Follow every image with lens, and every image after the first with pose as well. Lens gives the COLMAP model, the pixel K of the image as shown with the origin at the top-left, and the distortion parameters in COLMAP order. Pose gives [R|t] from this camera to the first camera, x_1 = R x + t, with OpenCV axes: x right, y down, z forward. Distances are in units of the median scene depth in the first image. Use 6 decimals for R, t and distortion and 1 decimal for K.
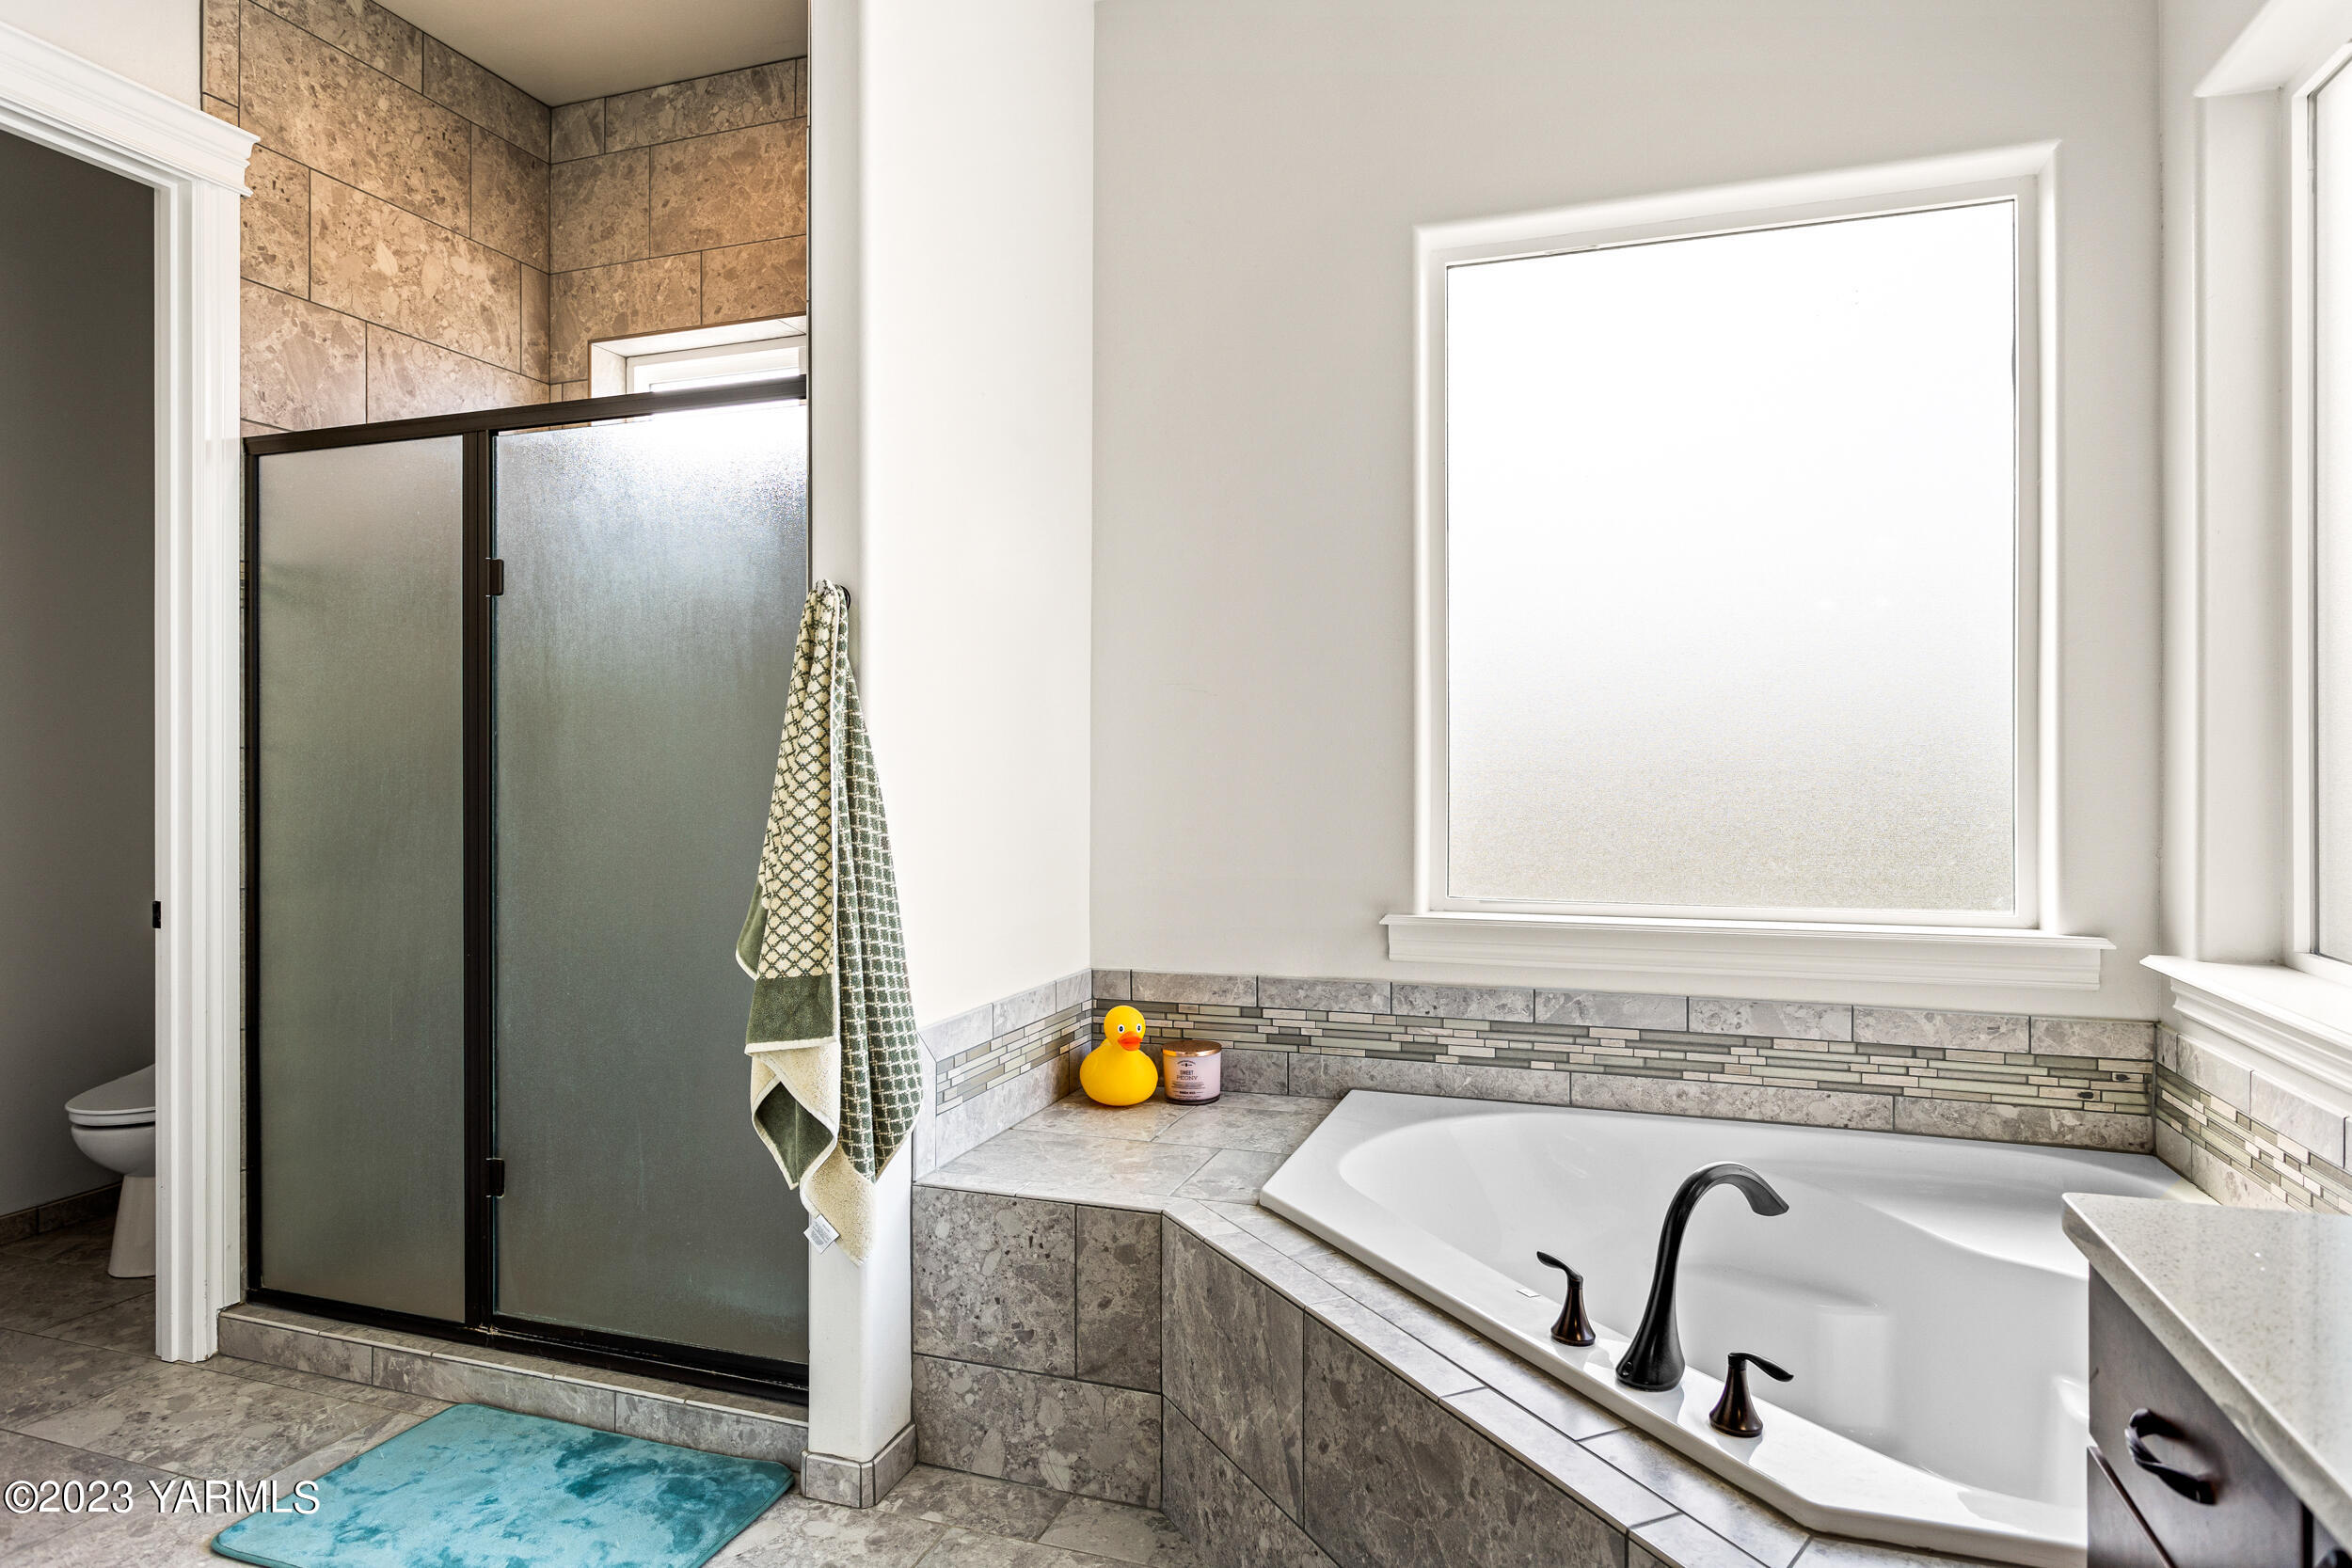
lens RADIAL K [[1367.0, 0, 1177.2], [0, 1367.0, 777.3], [0, 0, 1]] dist [-0.008986, 0.002454]
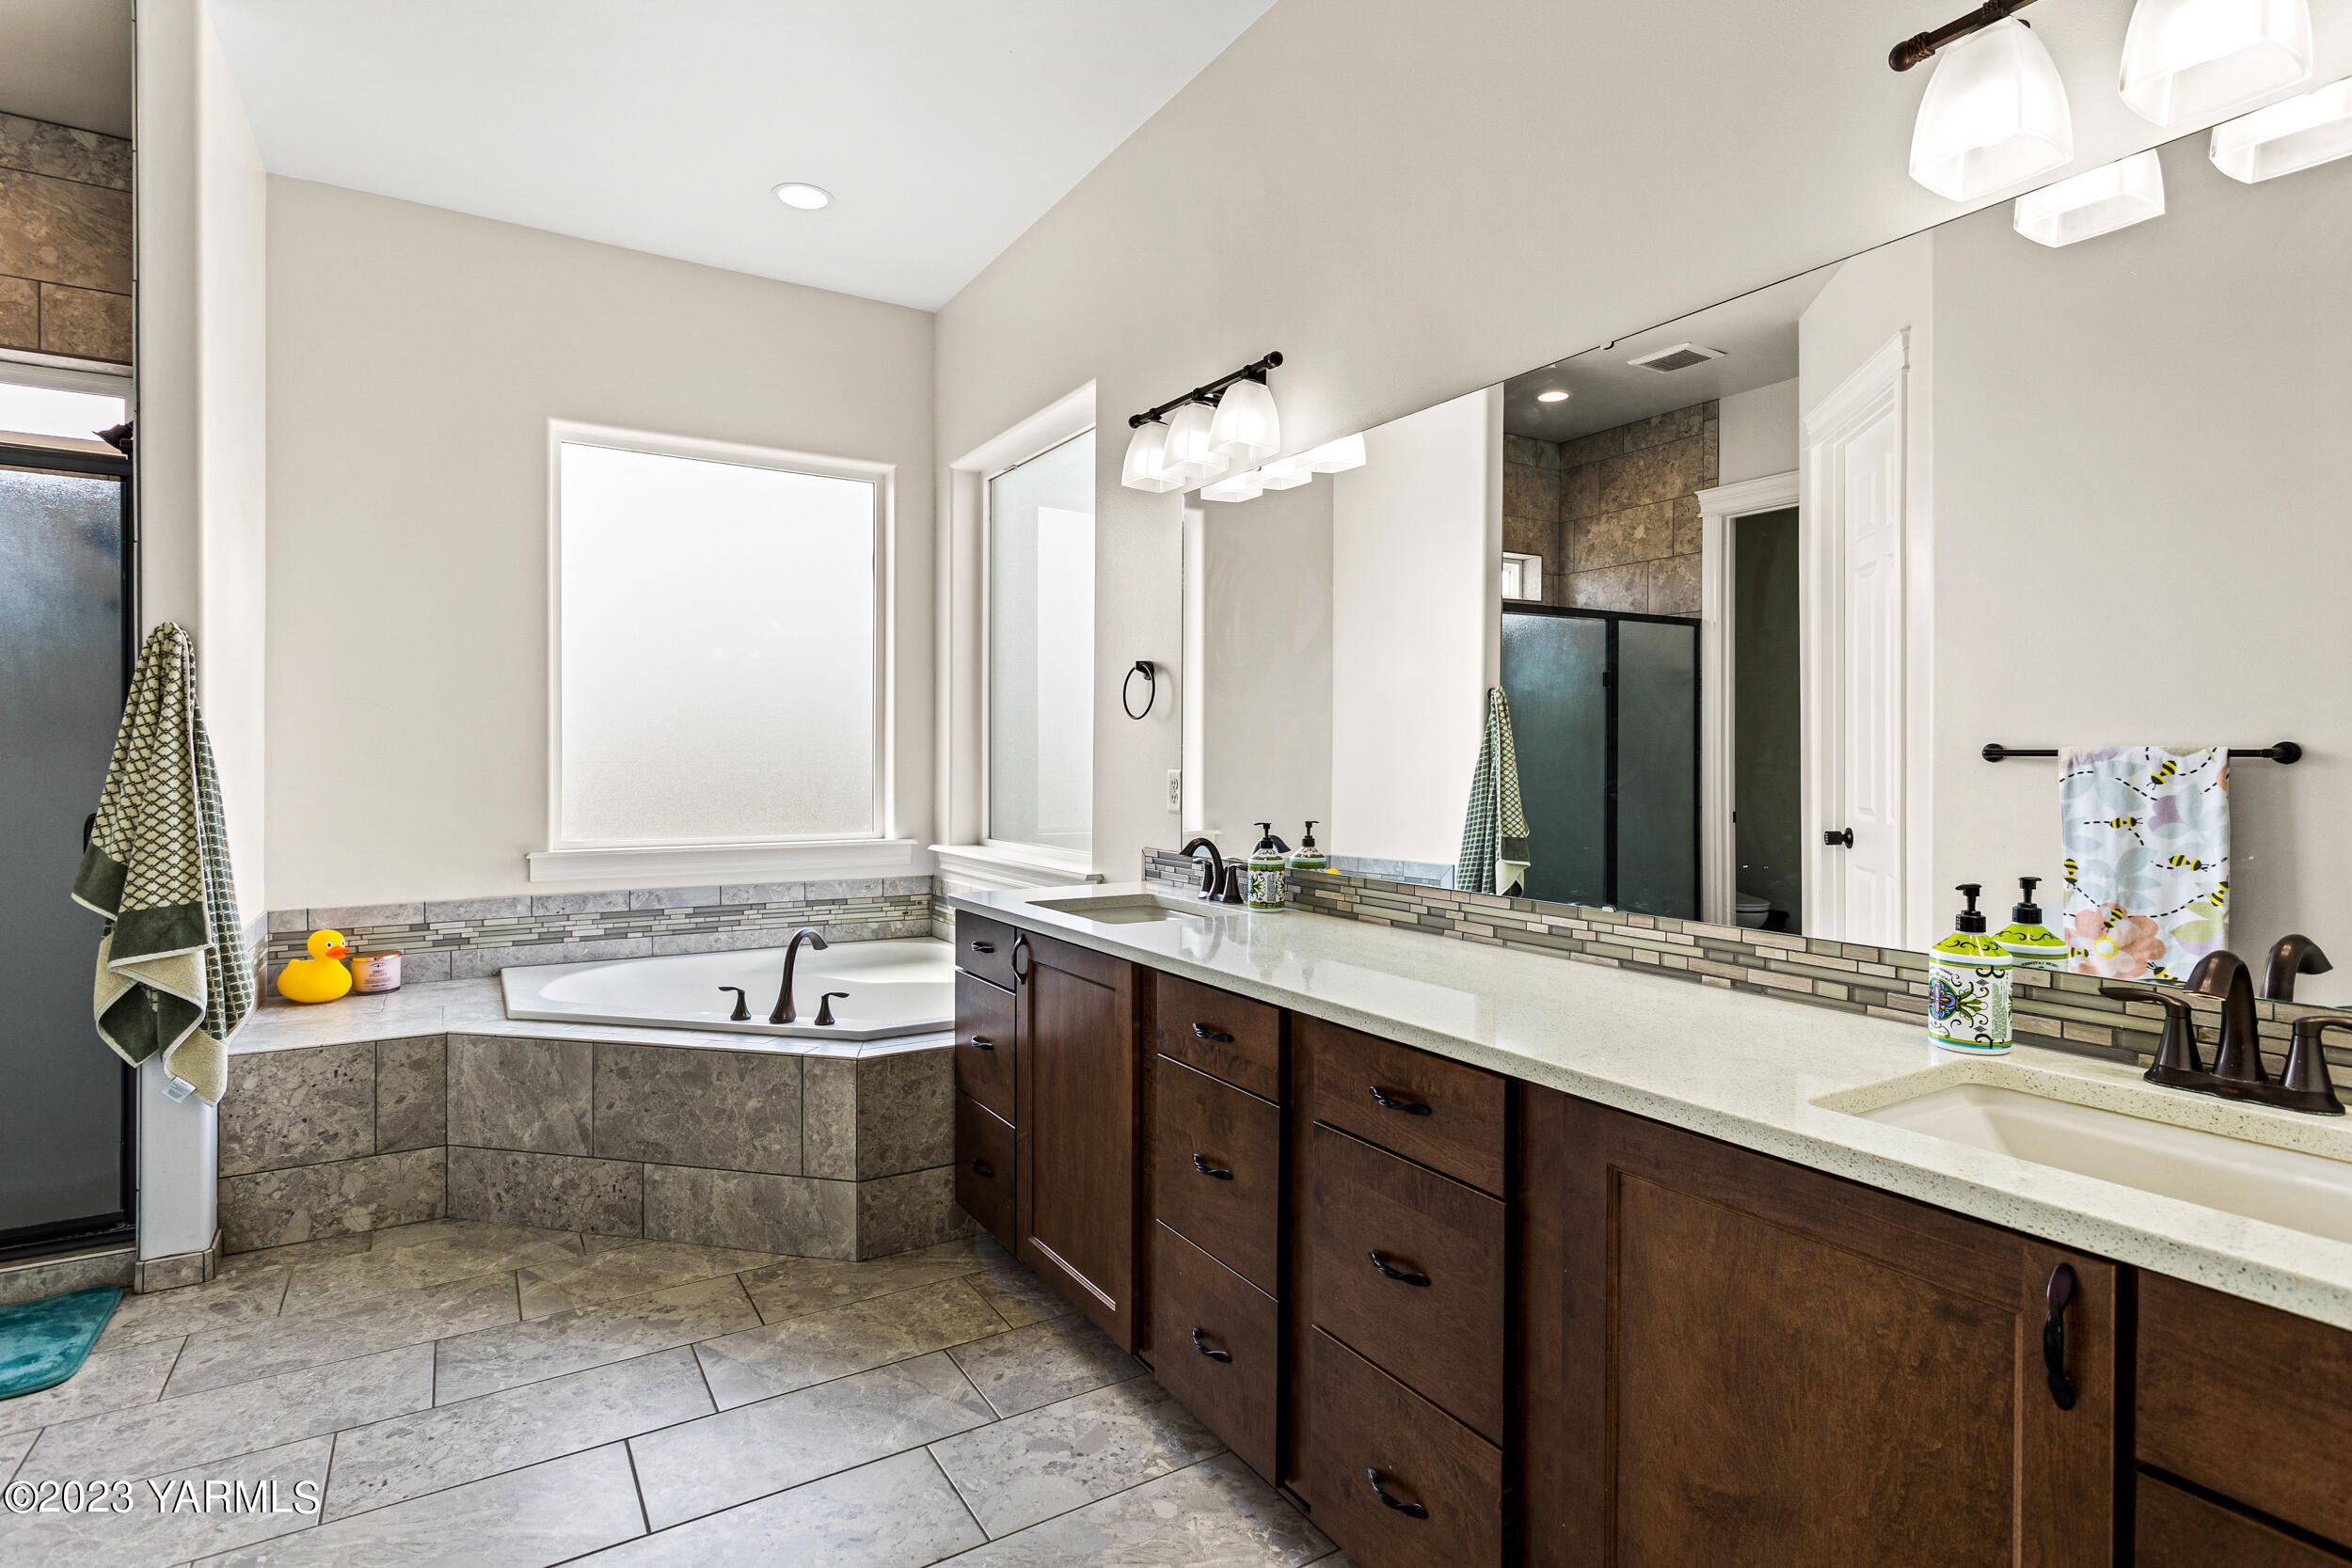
lens RADIAL K [[1145.1, 0, 1180.5], [0, 1145.1, 743.0], [0, 0, 1]] dist [-0.000905, 0.000183]
pose [[0.629743, 0.016785, 0.776622, -0.502013], [-0.000984, 0.999783, -0.020810, 0.001250], [-0.776803, 0.012341, 0.629623, -0.515325]]
